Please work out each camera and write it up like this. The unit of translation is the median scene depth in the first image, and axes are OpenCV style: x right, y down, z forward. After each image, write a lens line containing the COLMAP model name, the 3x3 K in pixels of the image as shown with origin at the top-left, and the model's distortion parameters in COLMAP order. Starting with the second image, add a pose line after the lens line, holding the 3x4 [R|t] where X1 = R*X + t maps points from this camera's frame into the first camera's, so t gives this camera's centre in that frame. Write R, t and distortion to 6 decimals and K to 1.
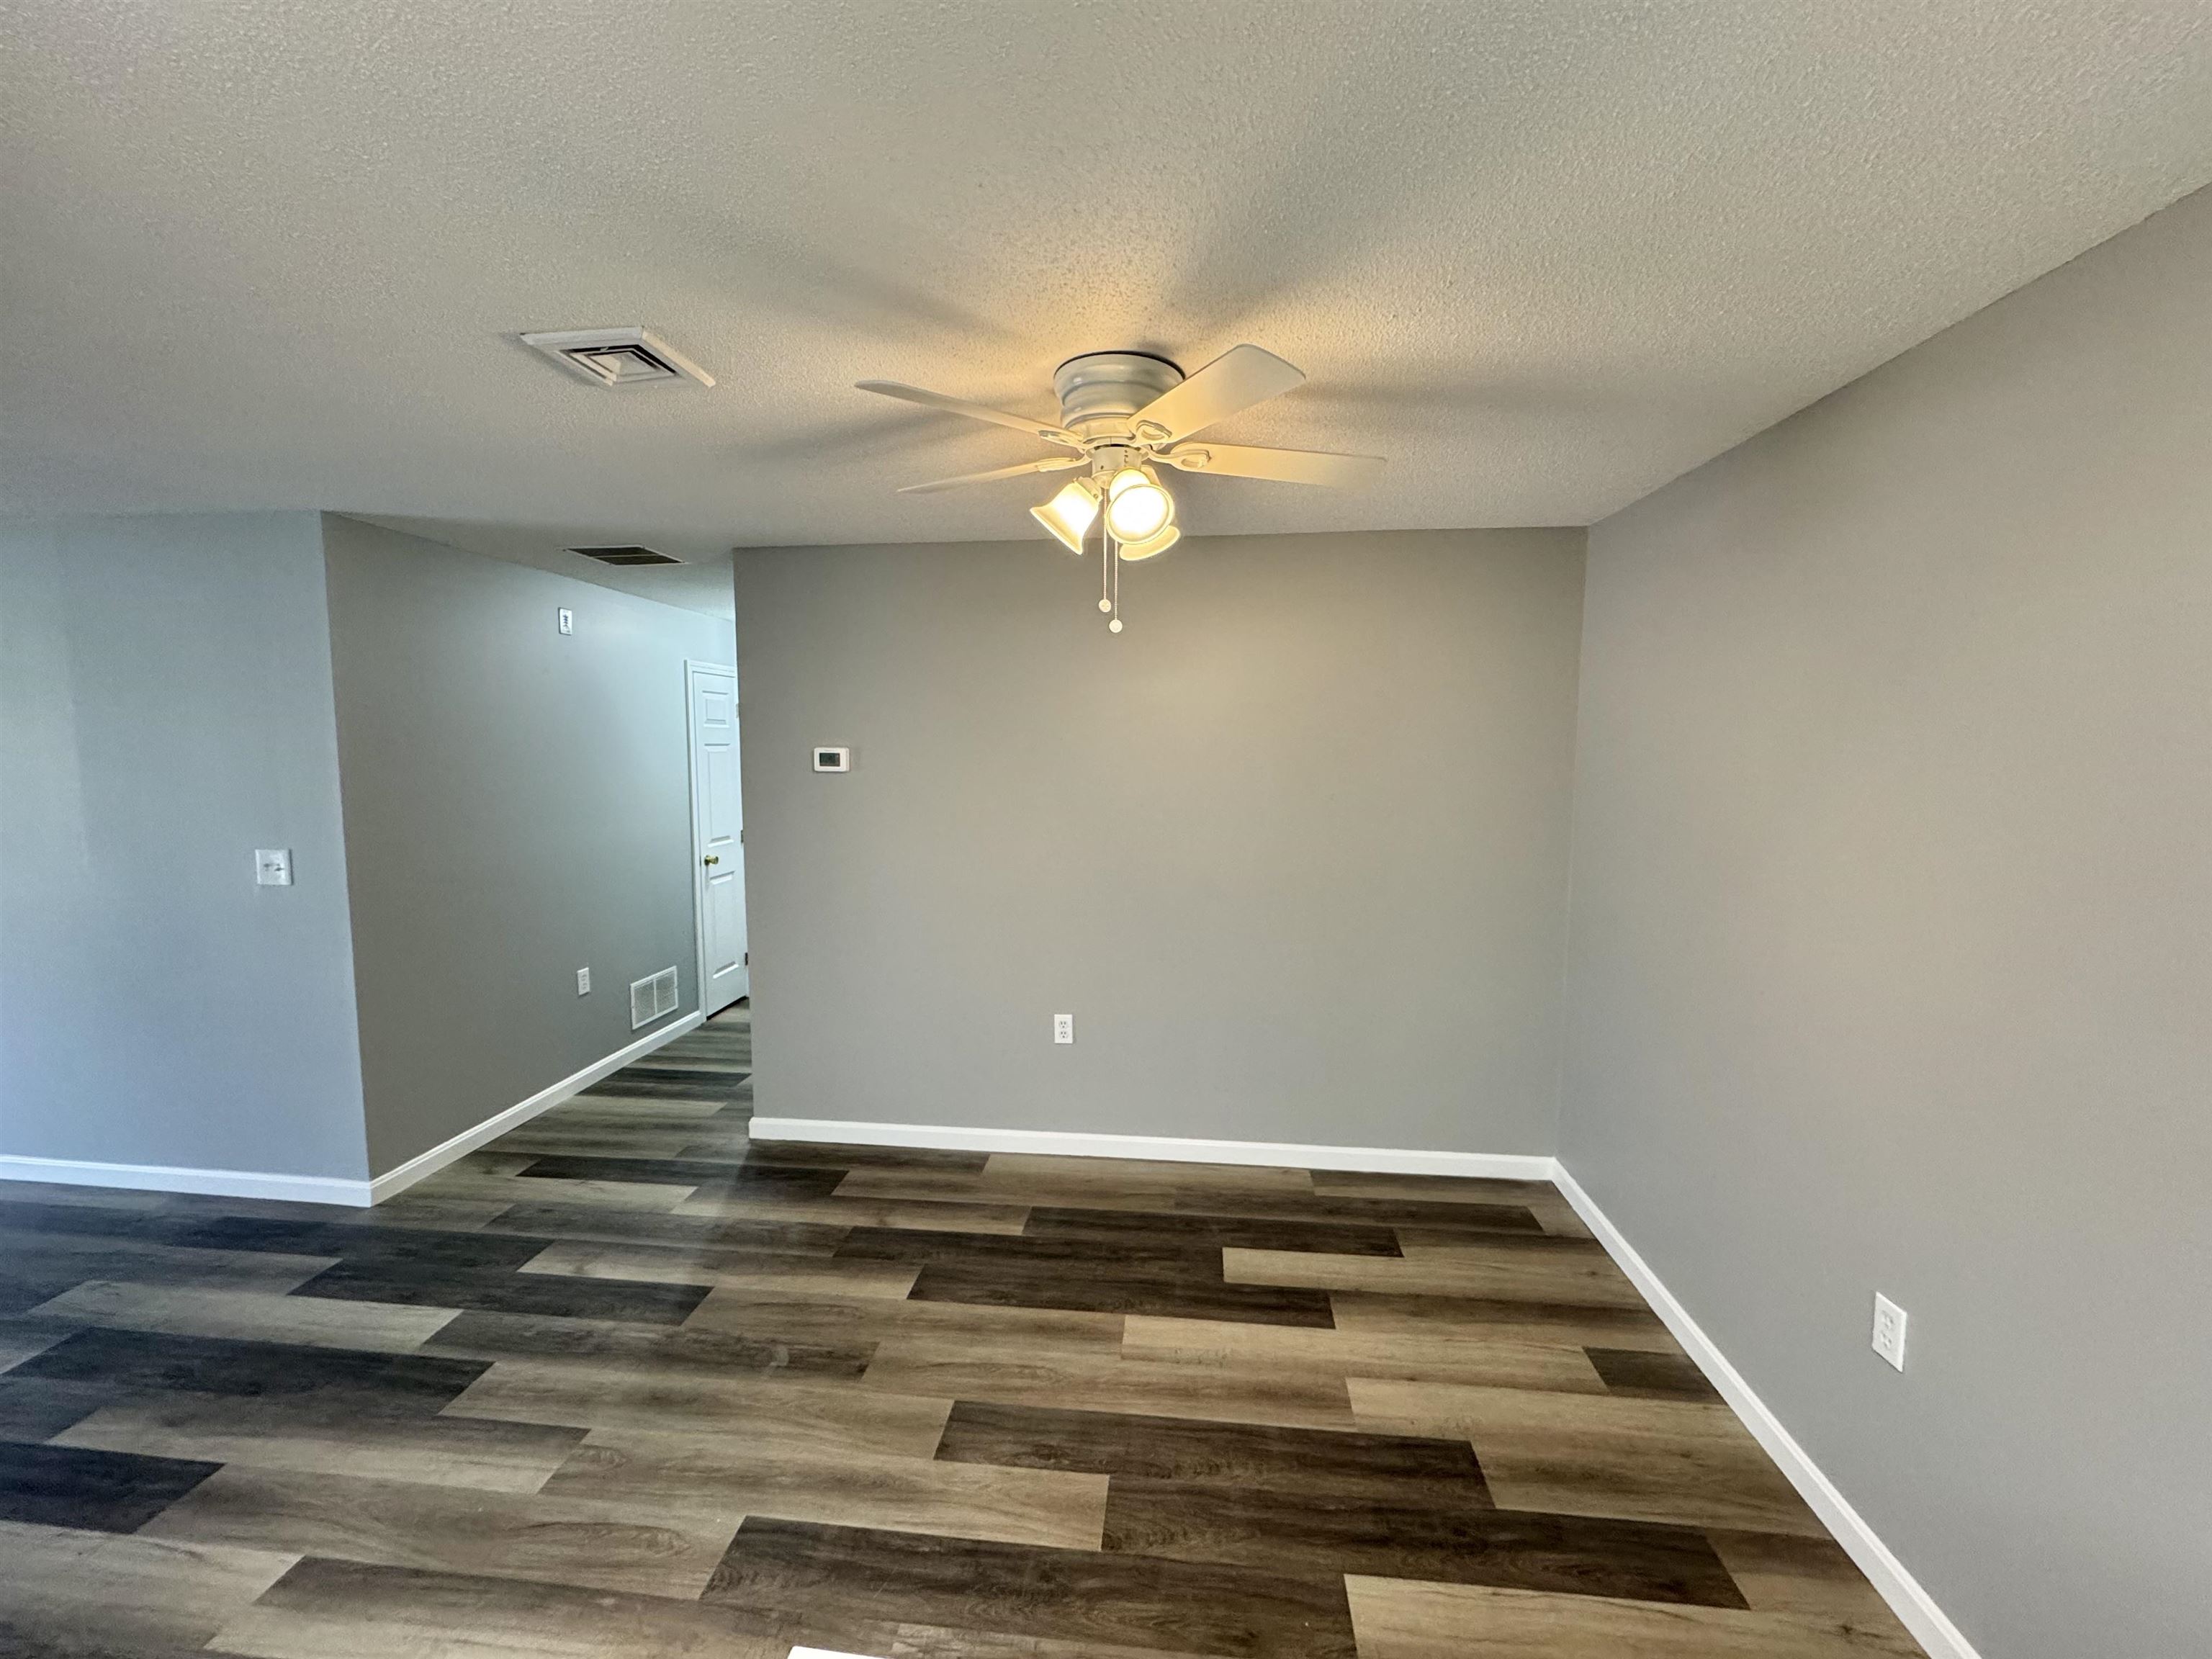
lens RADIAL K [[888.5, 0, 1104.8], [0, 888.5, 829.1], [0, 0, 1]] dist [-0.000414, 0.000085]
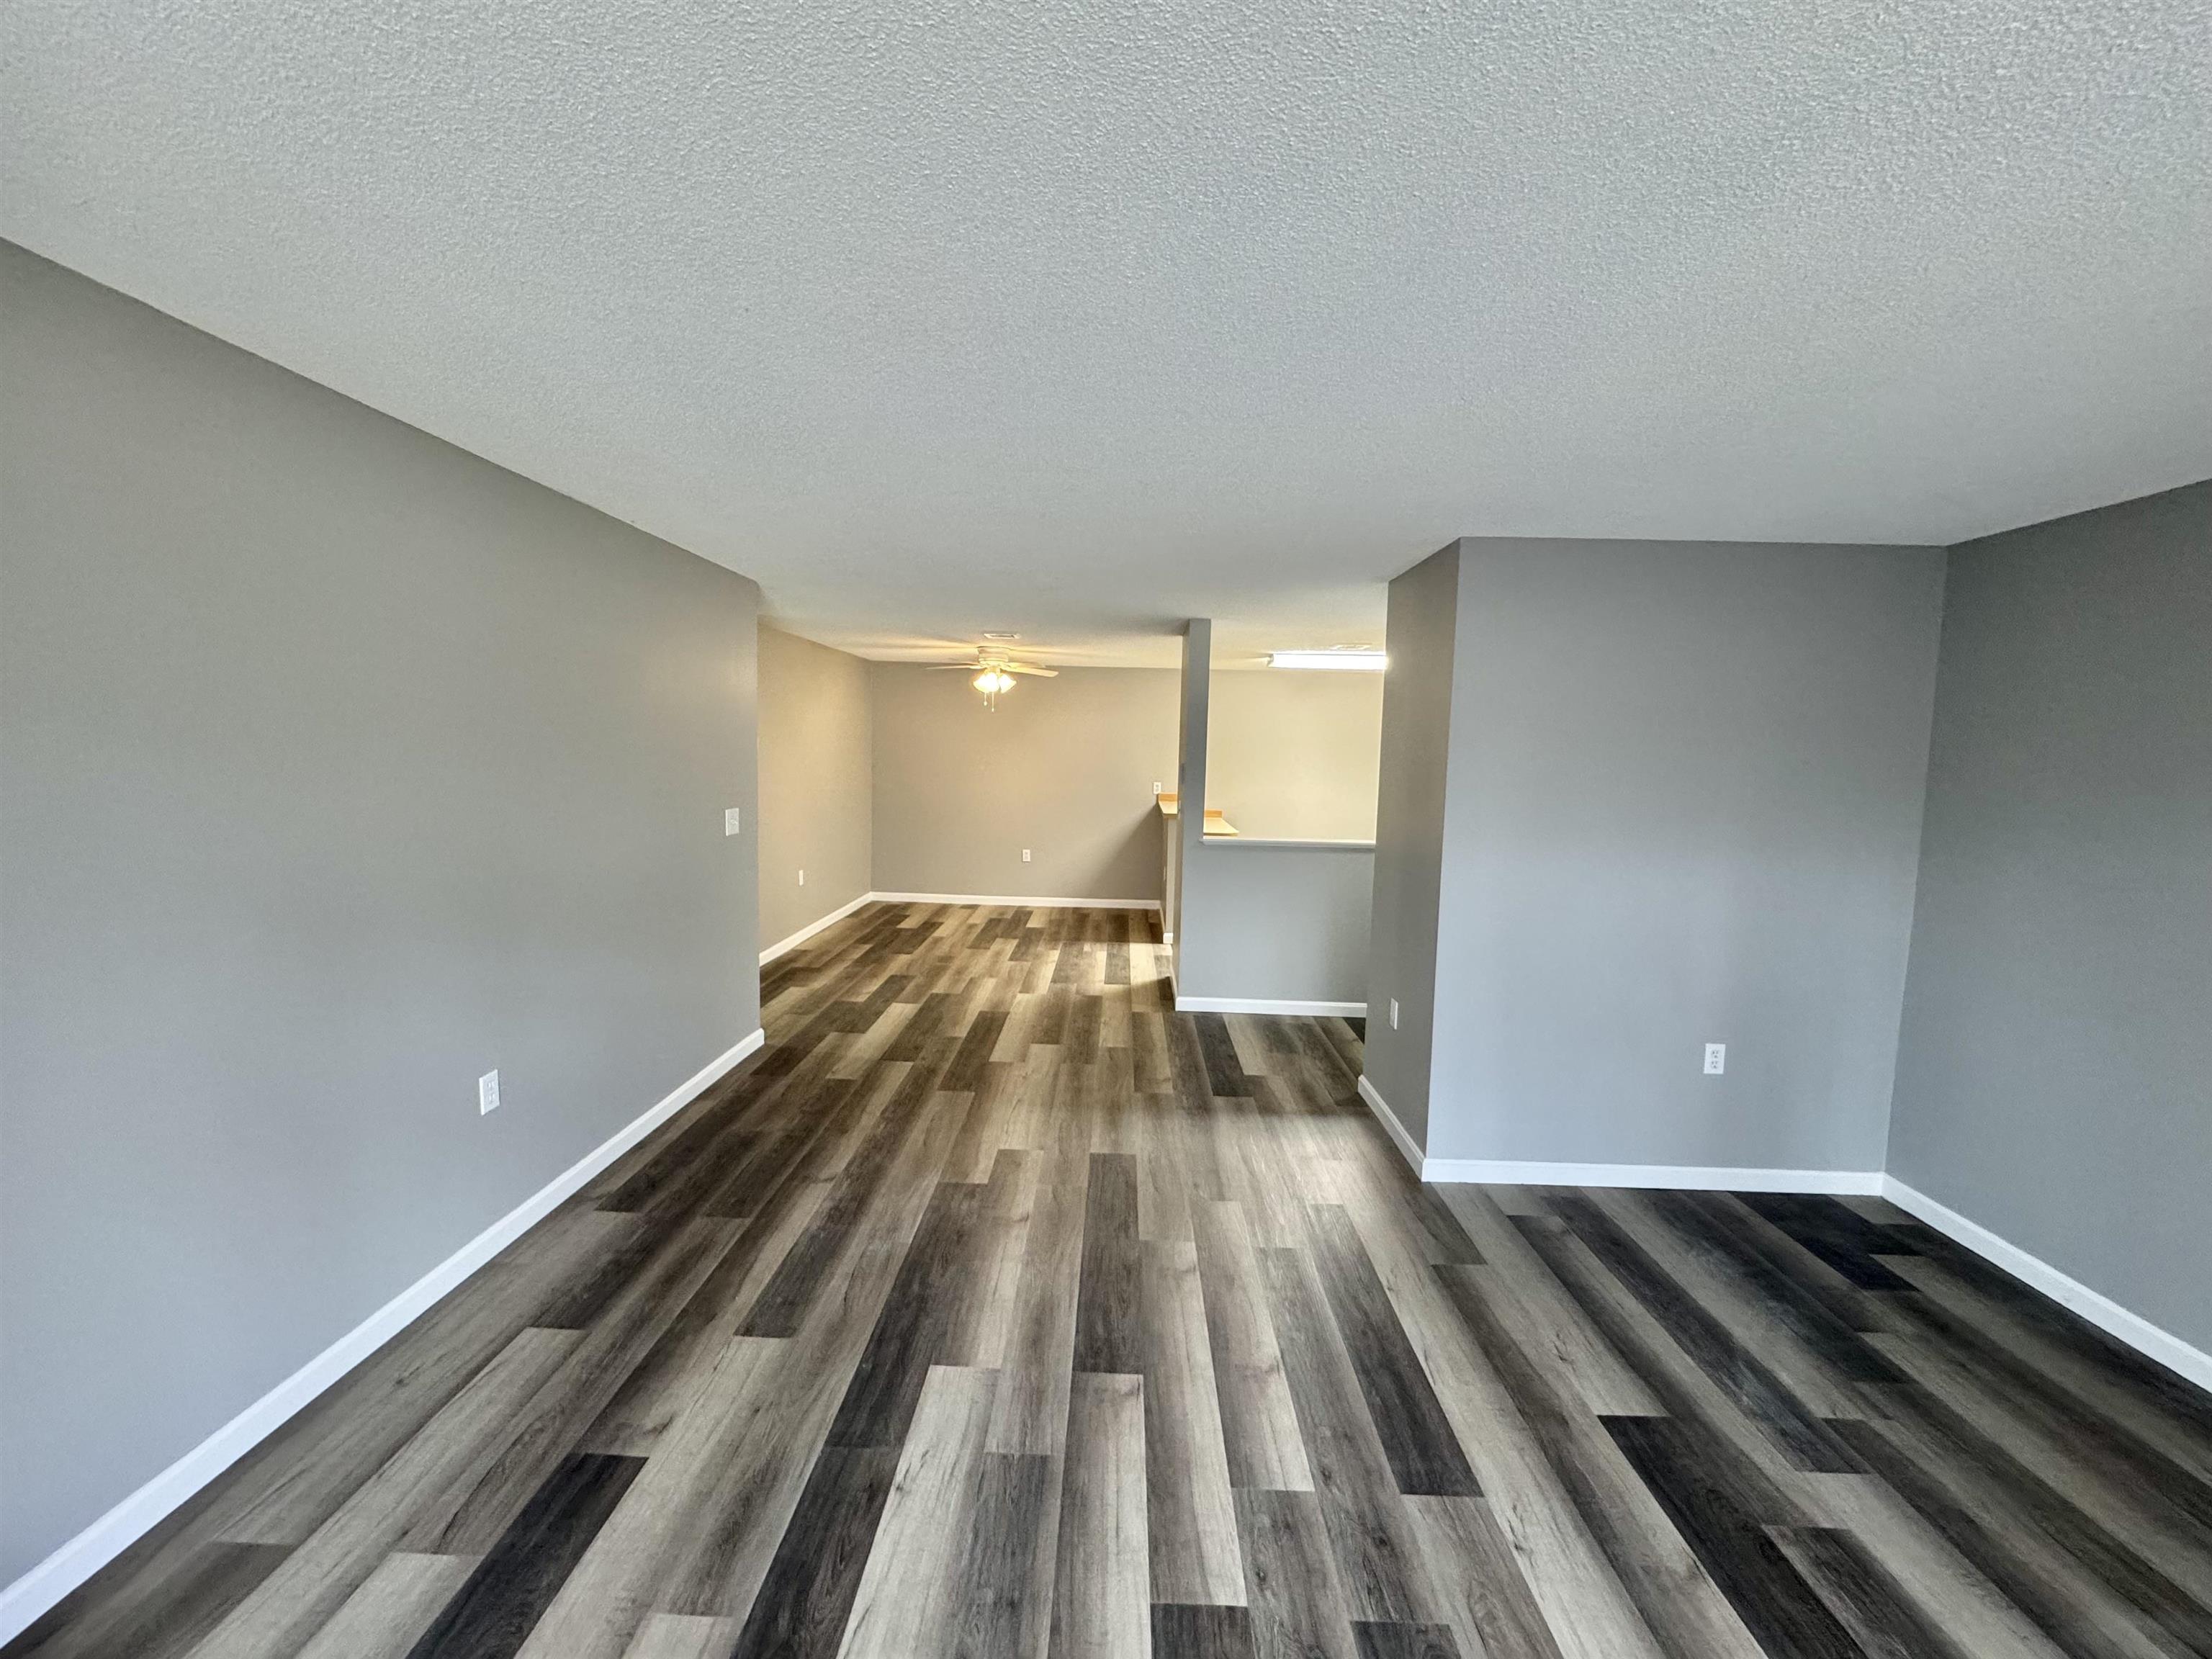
lens RADIAL K [[888.5, 0, 1104.0], [0, 888.5, 826.6], [0, 0, 1]] dist [-0.000414, 0.000085]
pose [[-0.096973, -0.090040, 0.991206, -2.741288], [0.058485, 0.993663, 0.095985, -0.065248], [-0.993567, 0.067279, -0.091093, 0.619476]]
